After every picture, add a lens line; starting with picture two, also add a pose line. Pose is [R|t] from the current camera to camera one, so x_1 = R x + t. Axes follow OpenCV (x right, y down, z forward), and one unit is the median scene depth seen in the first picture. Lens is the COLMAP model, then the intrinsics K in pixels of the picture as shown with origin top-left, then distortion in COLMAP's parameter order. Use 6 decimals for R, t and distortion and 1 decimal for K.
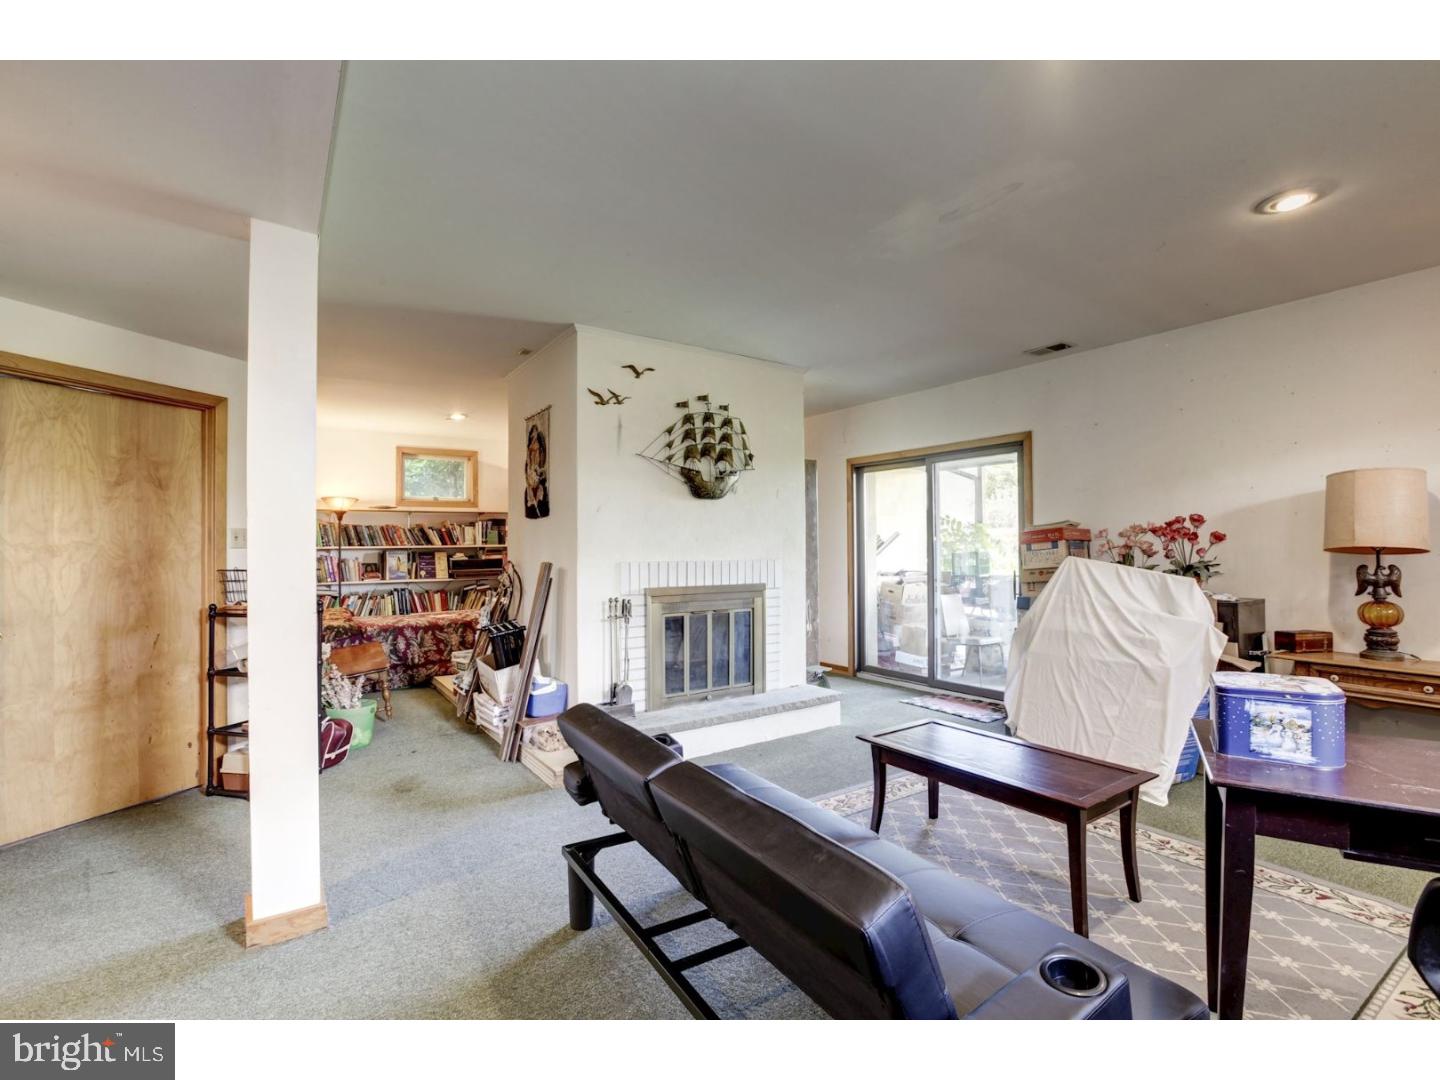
lens RADIAL K [[656.4, 0, 720.9], [0, 656.4, 541.8], [0, 0, 1]] dist [-0.034320, 0.001224]
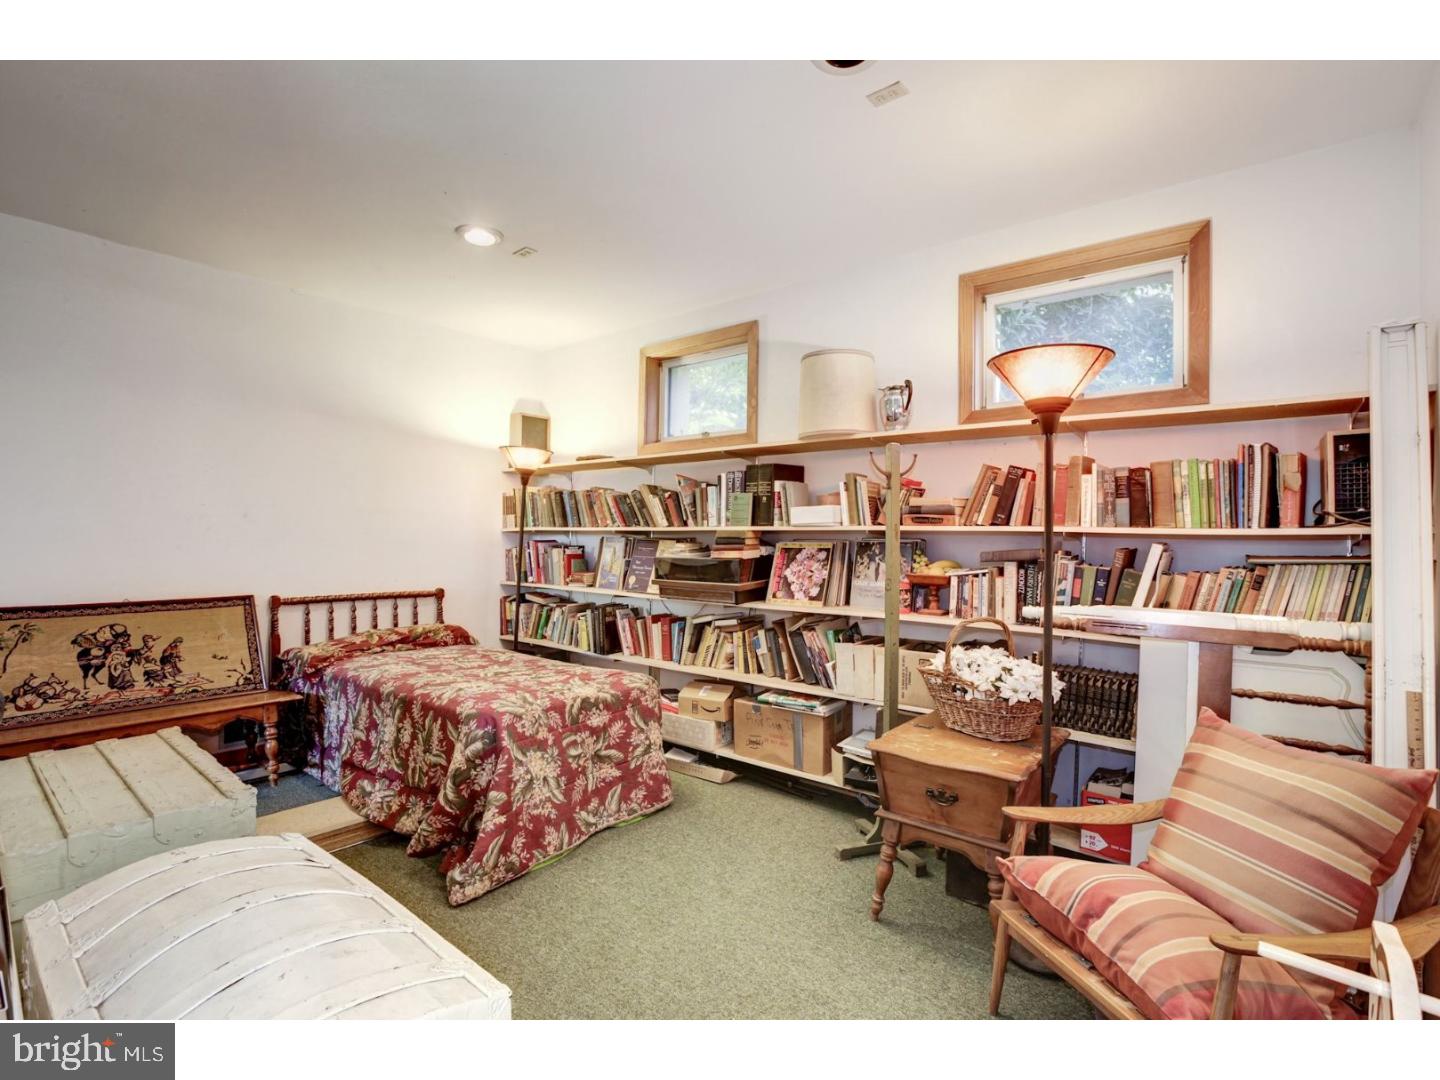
lens RADIAL K [[656.4, 0, 719.8], [0, 656.4, 540.4], [0, 0, 1]] dist [-0.034320, 0.001224]
pose [[0.298624, 0.004003, -0.954362, 0.054119], [0.006104, 0.999963, 0.006105, 0.014502], [0.954351, -0.007648, 0.298589, 0.897422]]
